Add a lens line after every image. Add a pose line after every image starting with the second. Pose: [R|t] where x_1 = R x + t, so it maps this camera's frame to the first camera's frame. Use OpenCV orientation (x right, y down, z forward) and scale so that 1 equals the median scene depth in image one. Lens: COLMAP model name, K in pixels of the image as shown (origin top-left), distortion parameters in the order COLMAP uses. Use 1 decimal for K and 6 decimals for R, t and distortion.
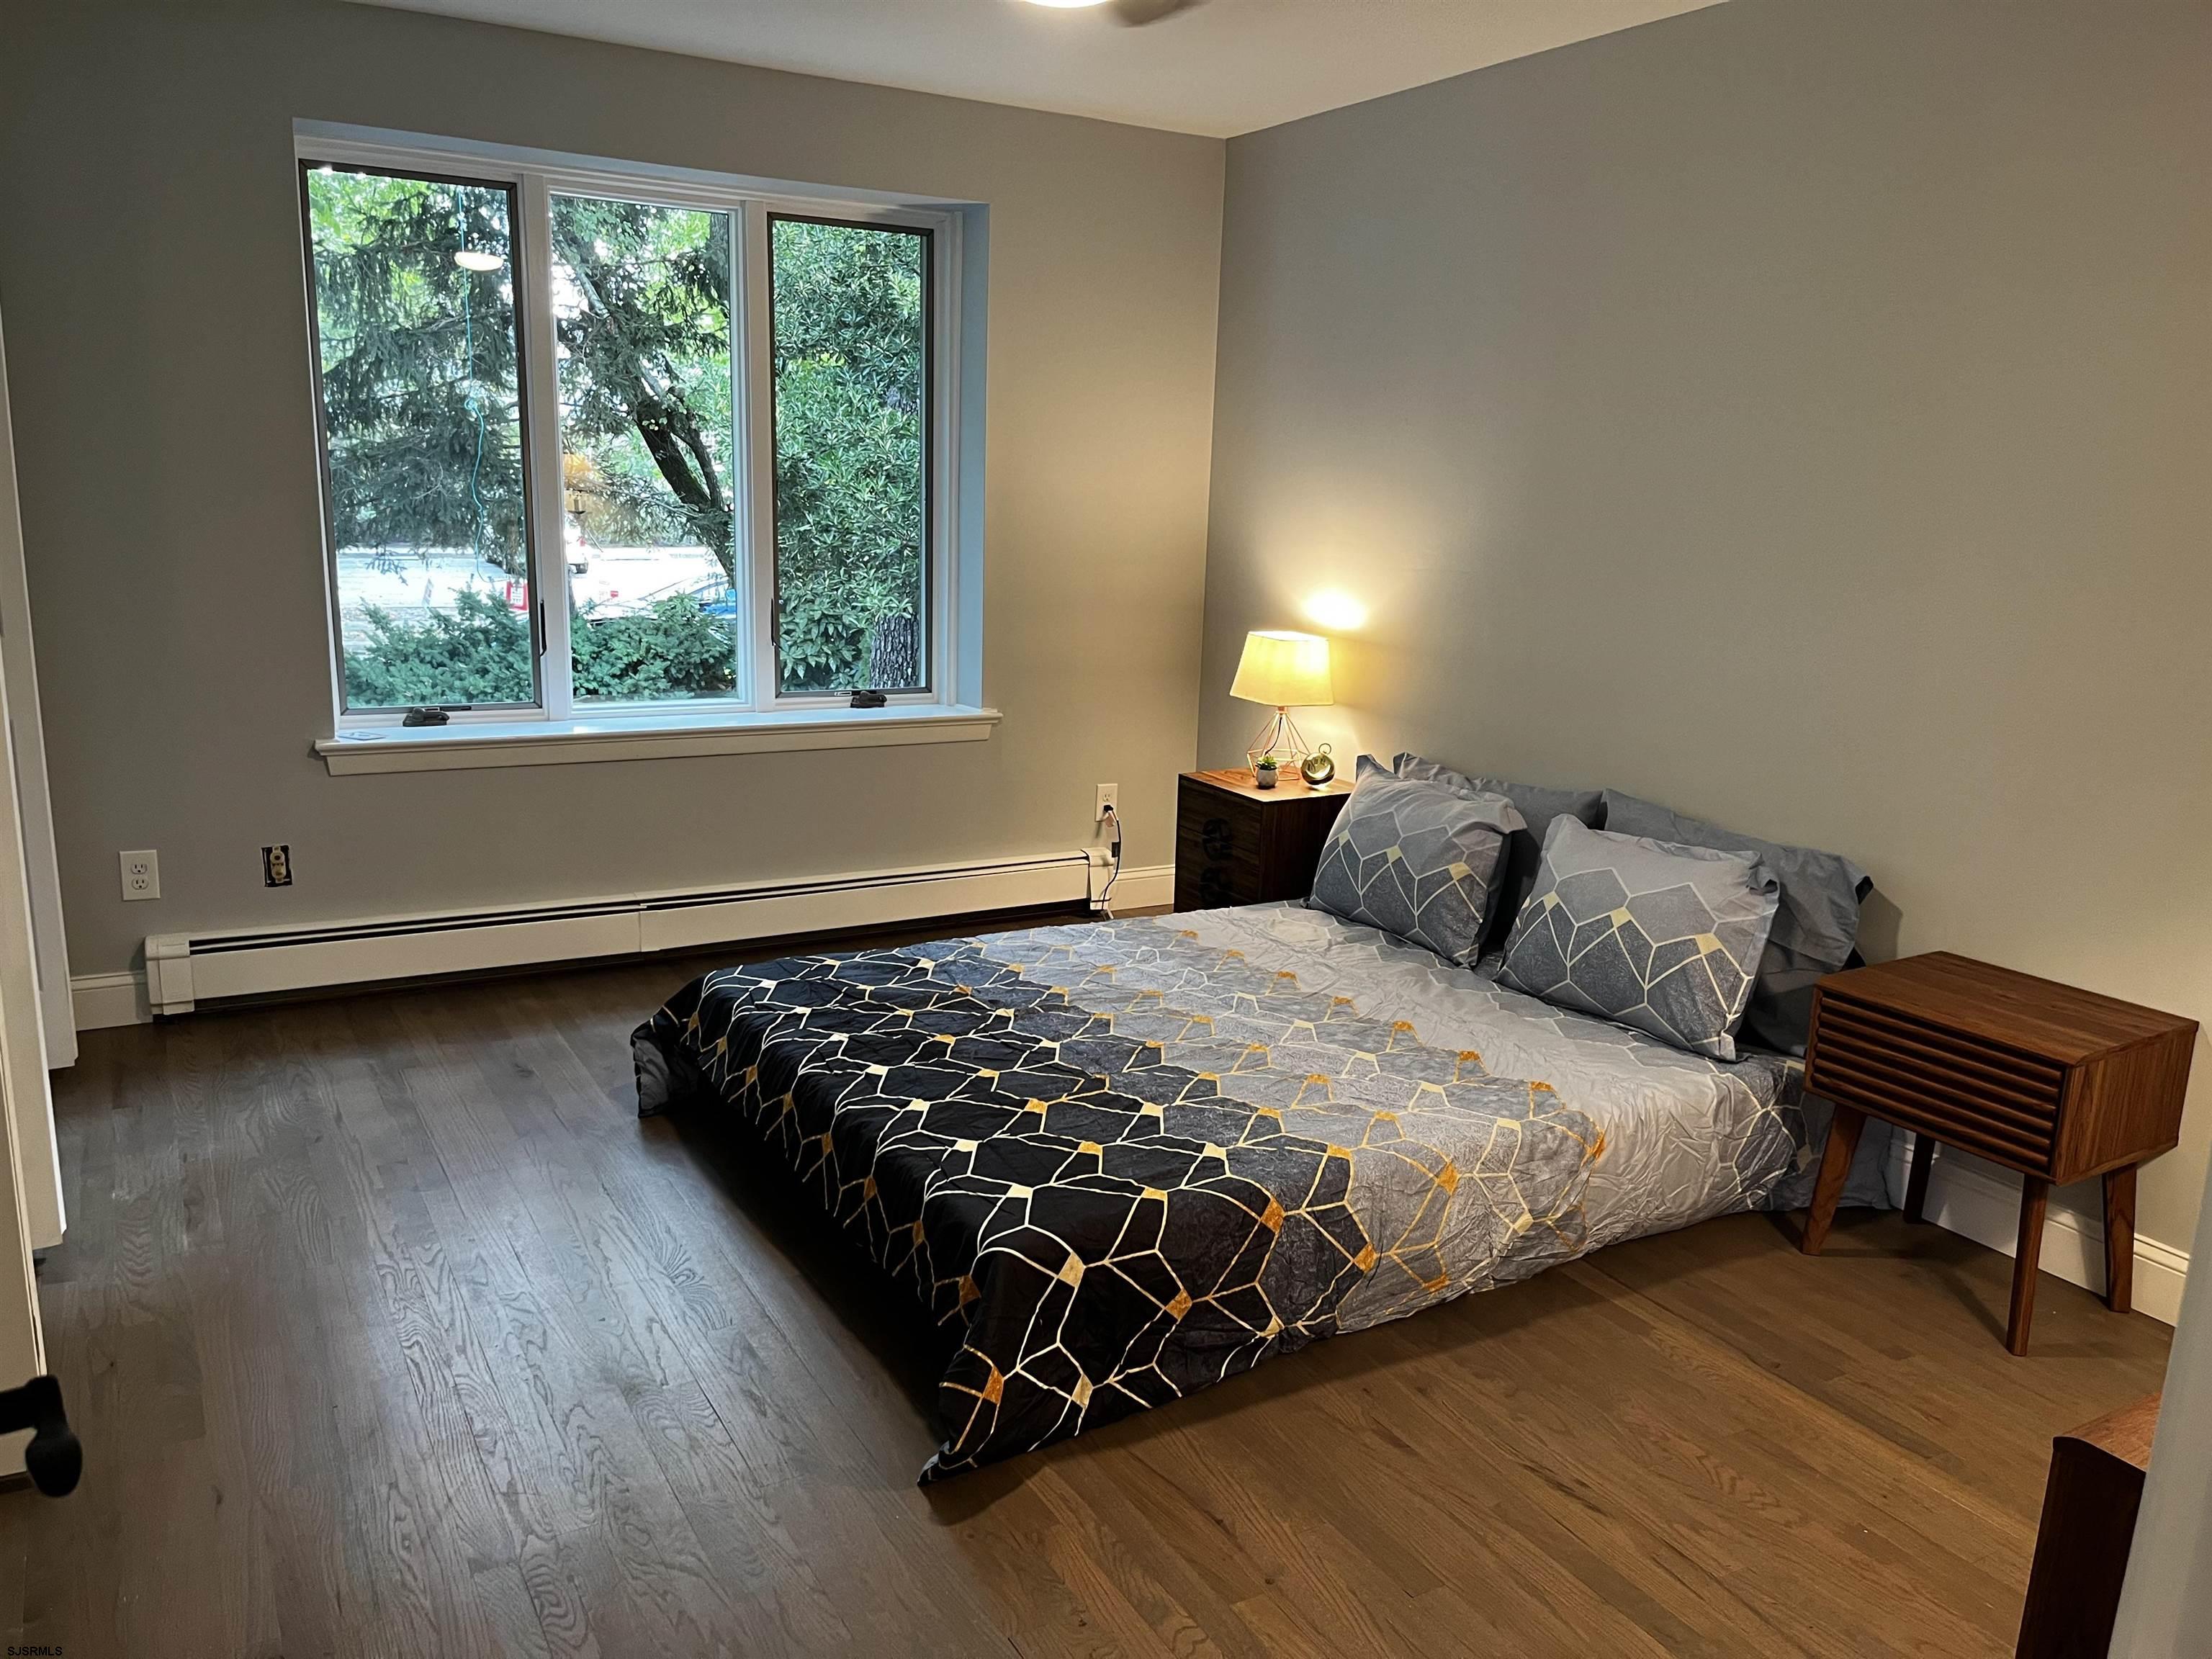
lens RADIAL K [[1657.6, 0, 1104.0], [0, 1657.6, 841.9], [0, 0, 1]] dist [0.079784, -0.106473]
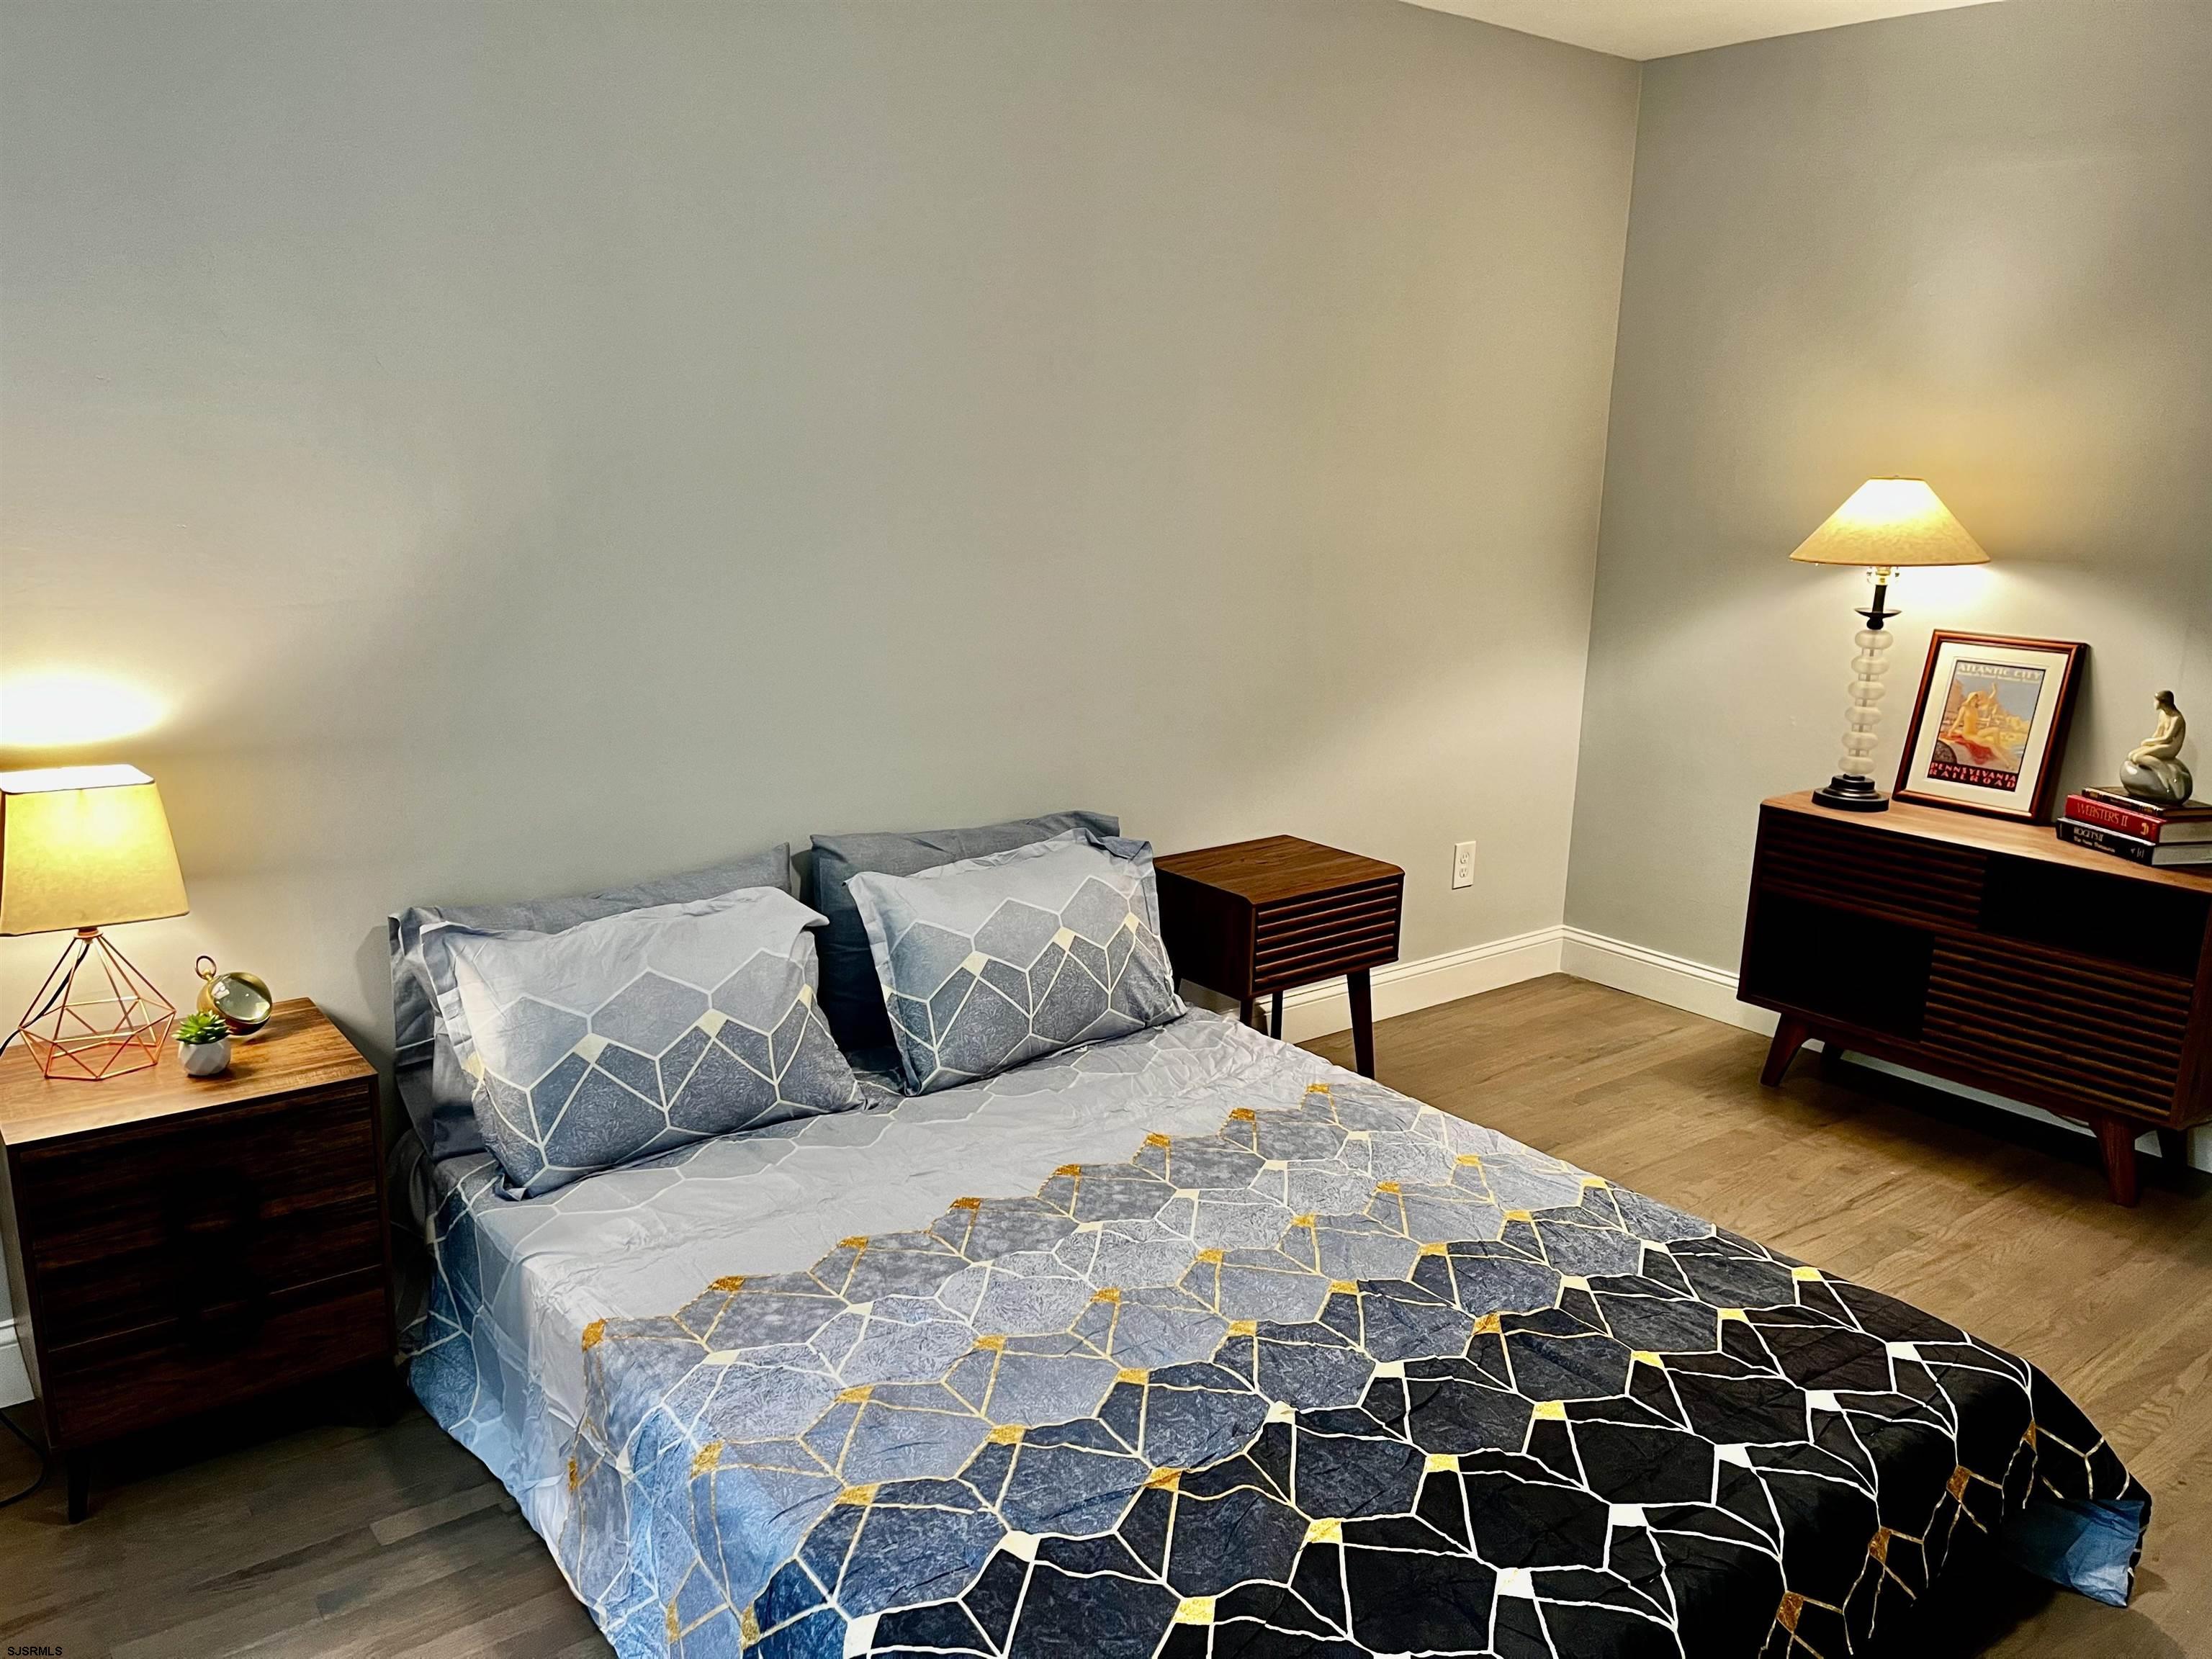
lens RADIAL K [[1657.6, 0, 1104.0], [0, 1657.6, 841.9], [0, 0, 1]] dist [0.079784, -0.106473]
pose [[-0.140793, -0.260489, 0.955156, -0.544518], [0.191386, 0.939407, 0.284405, -0.257806], [-0.971364, 0.222846, -0.082408, 1.043703]]
